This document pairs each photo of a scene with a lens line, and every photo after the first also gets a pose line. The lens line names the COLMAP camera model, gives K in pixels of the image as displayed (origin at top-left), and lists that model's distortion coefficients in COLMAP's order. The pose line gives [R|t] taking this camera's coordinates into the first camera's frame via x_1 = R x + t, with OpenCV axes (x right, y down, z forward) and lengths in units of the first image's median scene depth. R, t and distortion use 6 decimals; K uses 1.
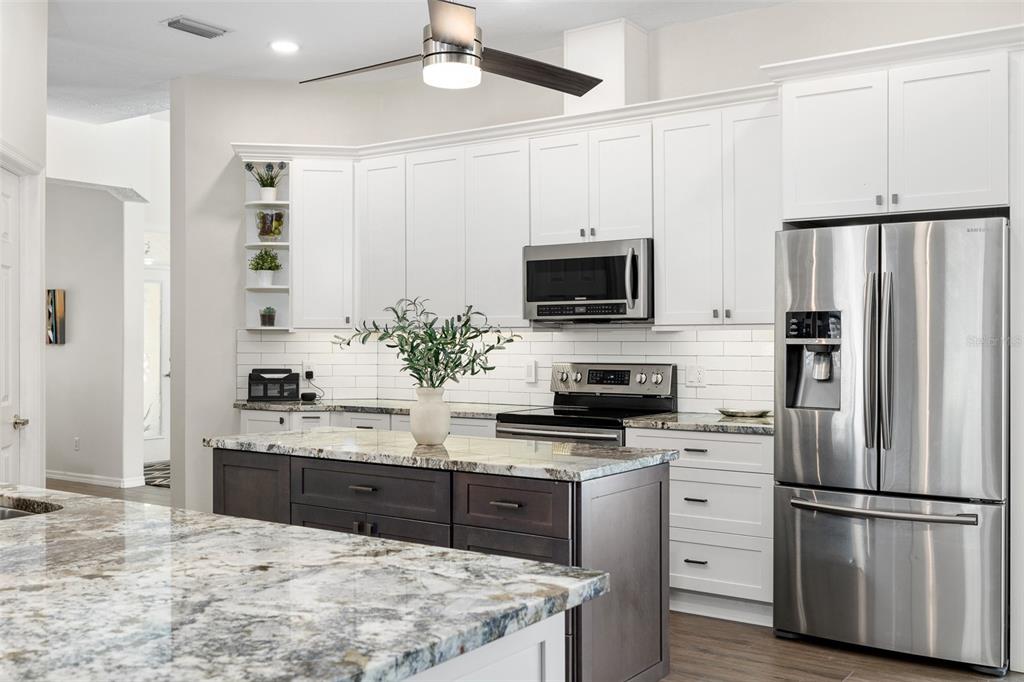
lens RADIAL K [[1003.3, 0, 509.8], [0, 1003.3, 340.7], [0, 0, 1]] dist [-0.004349, 0.000000]
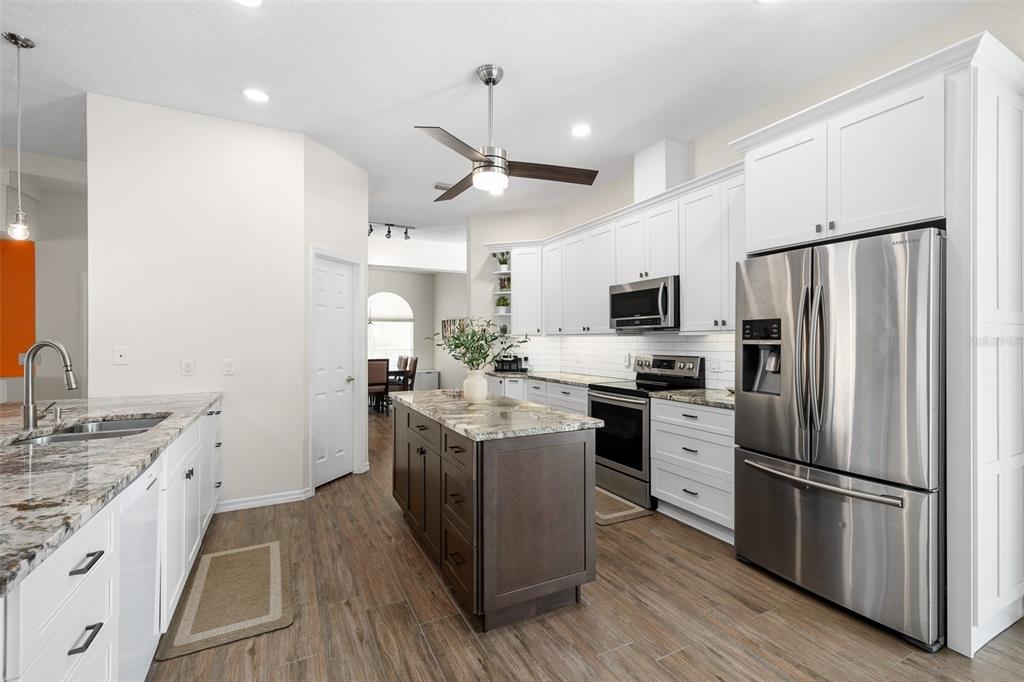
lens RADIAL K [[448.7, 0, 514.2], [0, 448.7, 341.4], [0, 0, 1]] dist [0.003509, 0.000329]
pose [[0.884749, 0.000190, -0.466067, 0.230484], [-0.000023, 1.000000, 0.000364, -0.000478], [0.466067, -0.000311, 0.884749, 0.259523]]
